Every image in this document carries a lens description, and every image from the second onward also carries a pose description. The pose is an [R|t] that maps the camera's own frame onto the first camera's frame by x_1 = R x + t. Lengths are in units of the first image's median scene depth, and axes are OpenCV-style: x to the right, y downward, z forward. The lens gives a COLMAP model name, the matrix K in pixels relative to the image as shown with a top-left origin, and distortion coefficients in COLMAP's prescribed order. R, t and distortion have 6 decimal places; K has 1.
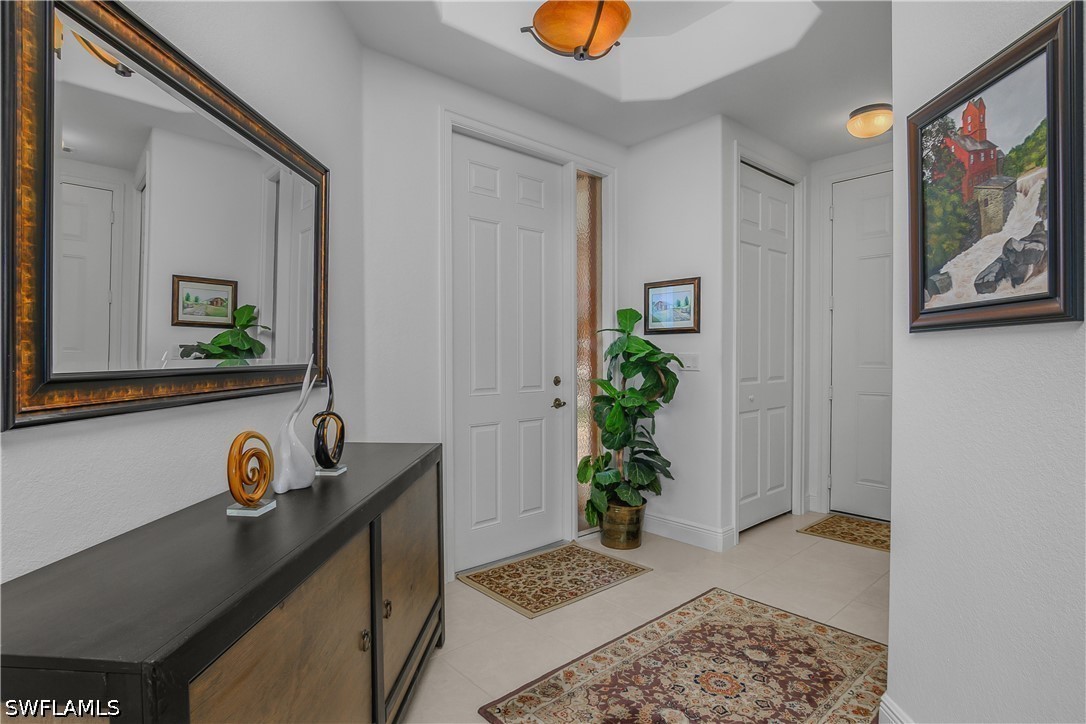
lens RADIAL K [[541.0, 0, 540.3], [0, 541.0, 356.6], [0, 0, 1]] dist [-0.021890, 0.005920]
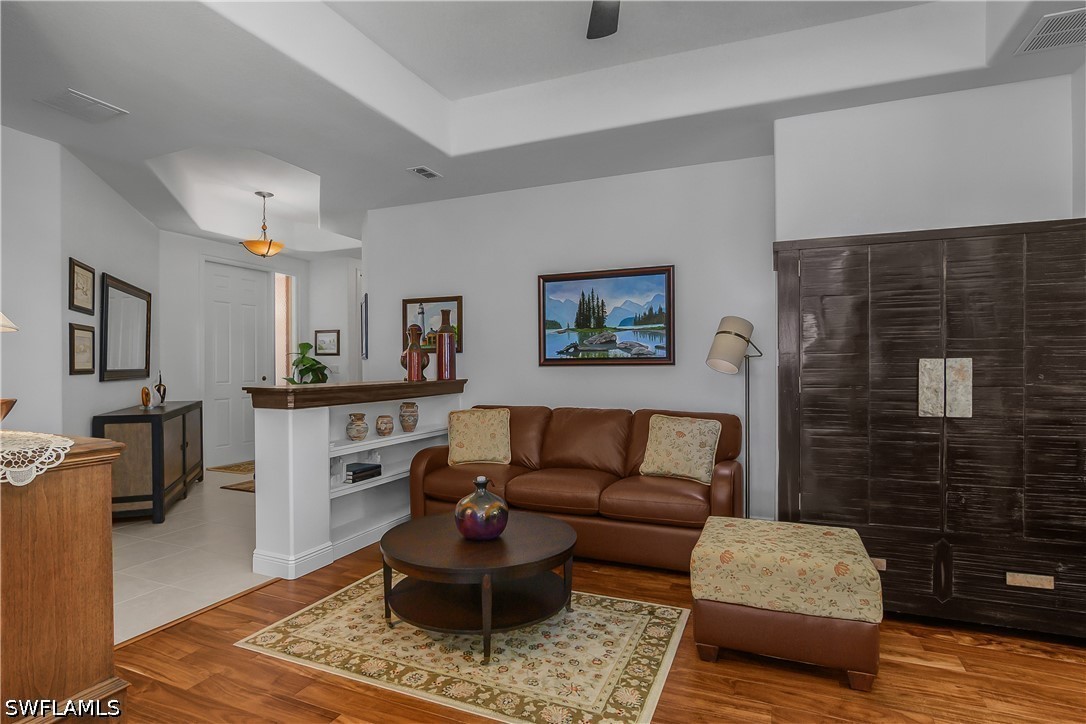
lens RADIAL K [[541.0, 0, 552.7], [0, 541.0, 370.3], [0, 0, 1]] dist [-0.021890, 0.005920]
pose [[0.908430, -0.001270, 0.418036, 0.167197], [-0.000614, 0.999990, 0.004373, 0.005303], [-0.418037, -0.004229, 0.908420, -1.264238]]
